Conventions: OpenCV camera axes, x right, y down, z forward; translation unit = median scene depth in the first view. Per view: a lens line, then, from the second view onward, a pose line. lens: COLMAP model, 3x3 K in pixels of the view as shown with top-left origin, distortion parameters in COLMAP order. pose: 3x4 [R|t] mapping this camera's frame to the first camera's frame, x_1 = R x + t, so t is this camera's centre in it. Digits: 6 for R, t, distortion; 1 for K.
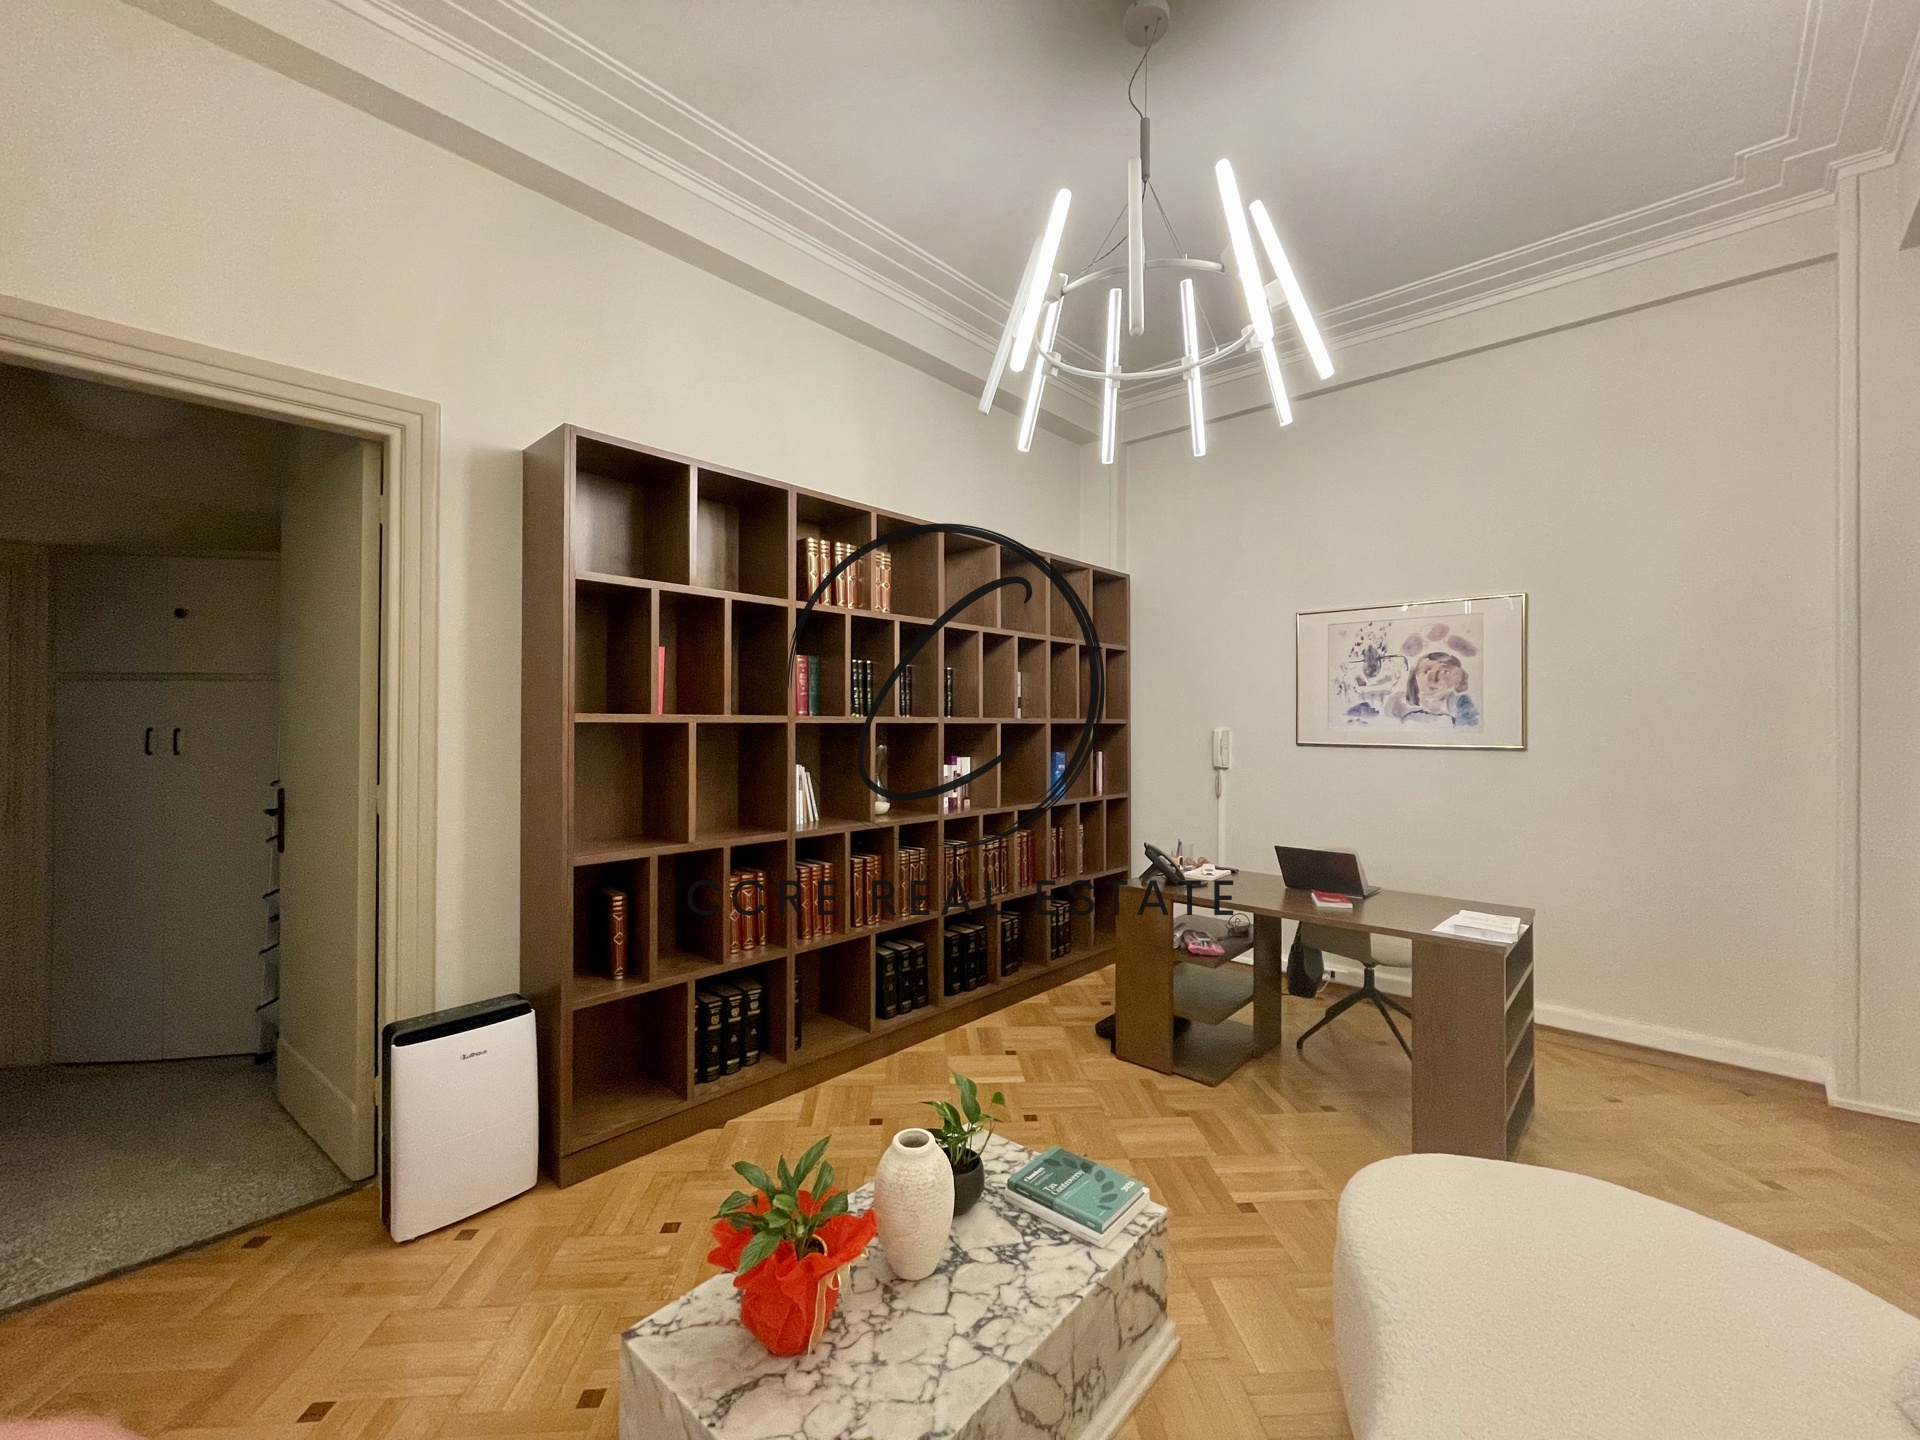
lens RADIAL K [[778.1, 0, 960.0], [0, 778.1, 720.0], [0, 0, 1]] dist [0.000323, -0.000074]
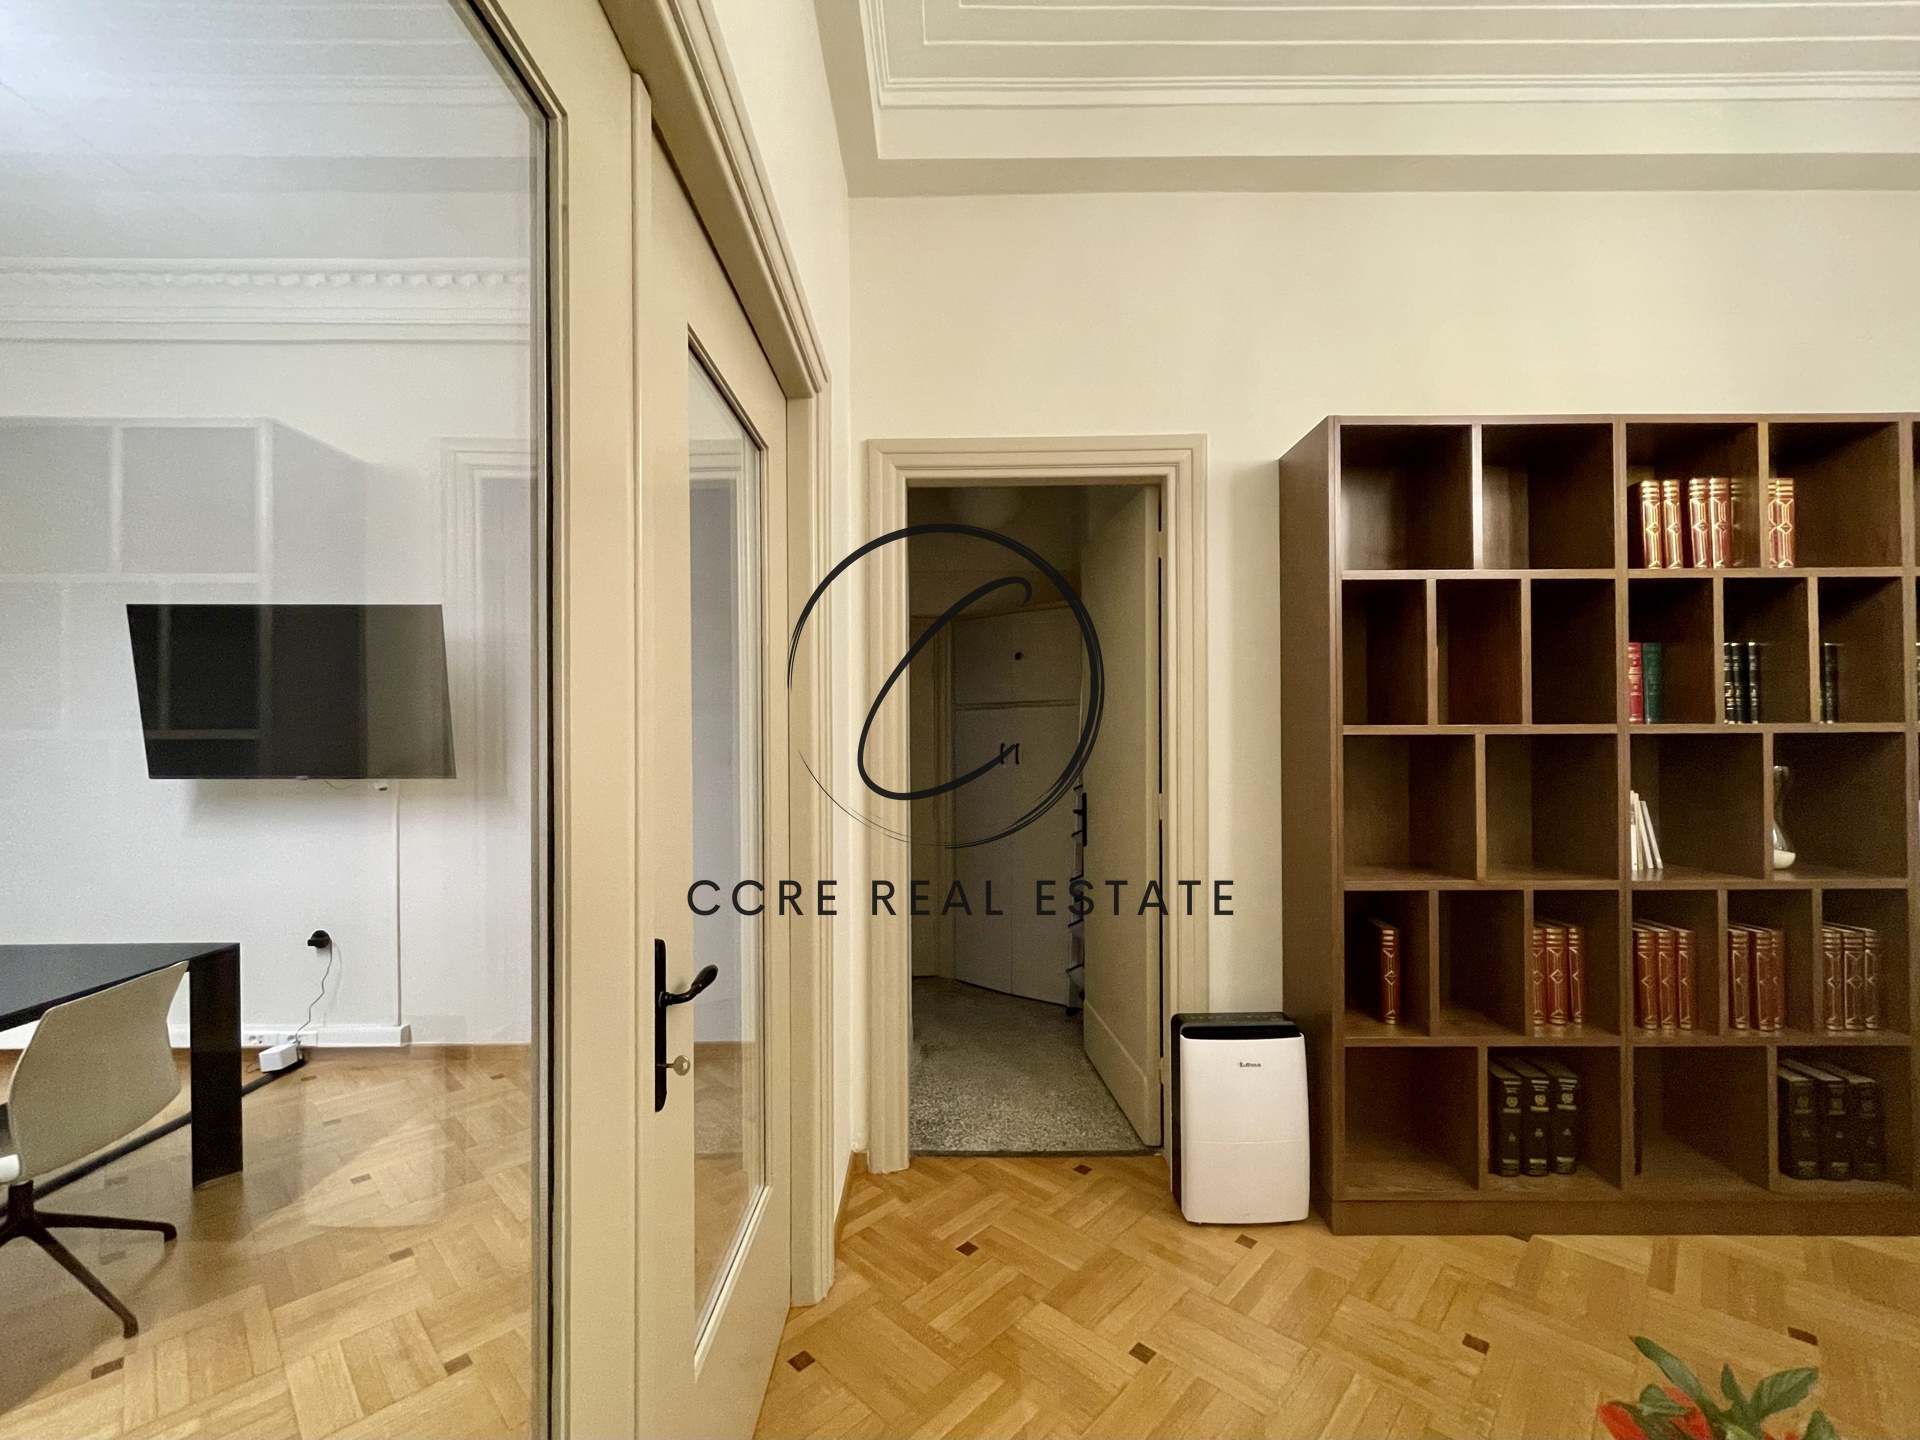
lens RADIAL K [[777.8, 0, 955.2], [0, 777.8, 738.7], [0, 0, 1]] dist [-0.001142, -0.000036]
pose [[0.682871, -0.009249, -0.730480, -0.116612], [0.008874, 0.999951, -0.004365, 0.006361], [0.730485, -0.003501, 0.682920, 0.027756]]
